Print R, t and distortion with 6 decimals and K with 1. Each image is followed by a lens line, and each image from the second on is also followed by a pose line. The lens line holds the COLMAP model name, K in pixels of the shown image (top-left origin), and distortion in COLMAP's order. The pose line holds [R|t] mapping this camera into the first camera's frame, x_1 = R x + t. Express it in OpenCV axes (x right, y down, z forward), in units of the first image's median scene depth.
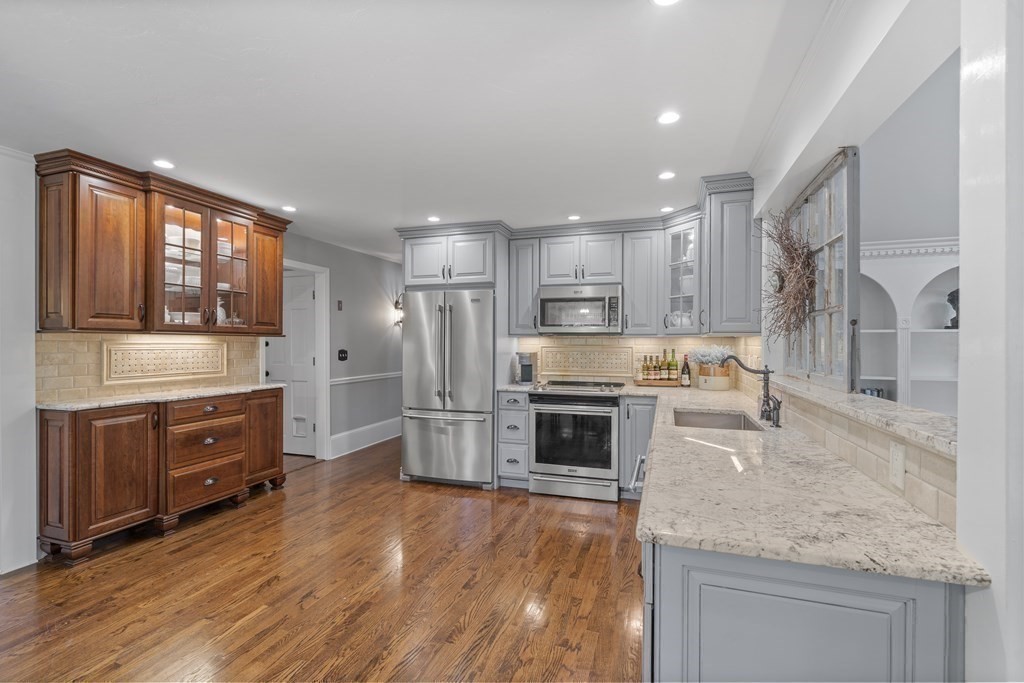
lens RADIAL K [[464.3, 0, 512.1], [0, 464.3, 345.0], [0, 0, 1]] dist [-0.005432, 0.002388]
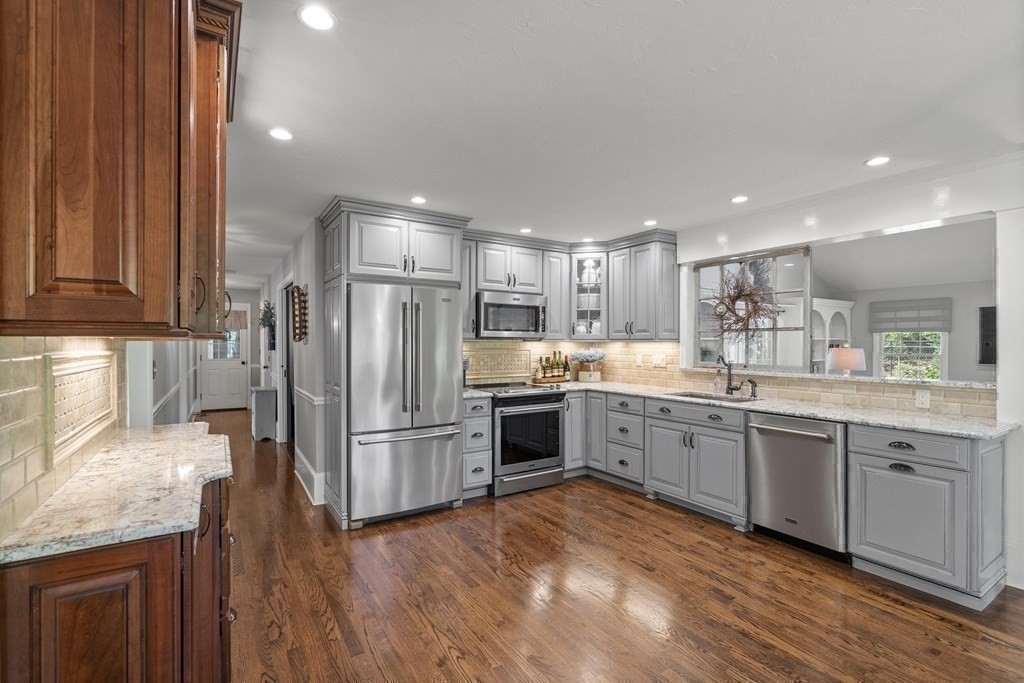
lens RADIAL K [[464.3, 0, 511.7], [0, 464.3, 345.2], [0, 0, 1]] dist [-0.005432, 0.002388]
pose [[0.626805, -0.005899, 0.779154, -0.713895], [0.004294, 0.999982, 0.004116, -0.013085], [-0.779164, 0.000765, 0.626819, 0.344486]]
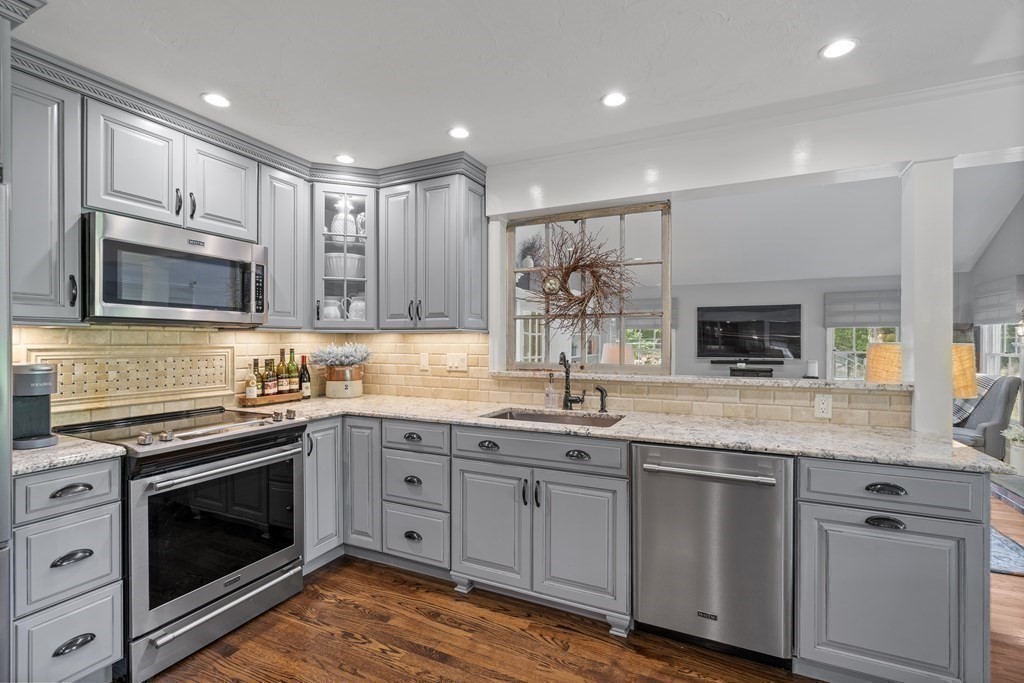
lens RADIAL K [[464.3, 0, 509.2], [0, 464.3, 345.2], [0, 0, 1]] dist [-0.005432, 0.002388]
pose [[0.126136, -0.009898, 0.991964, -0.339657], [0.004185, 0.999947, 0.009445, -0.002194], [-0.992004, 0.002960, 0.126171, 0.596840]]
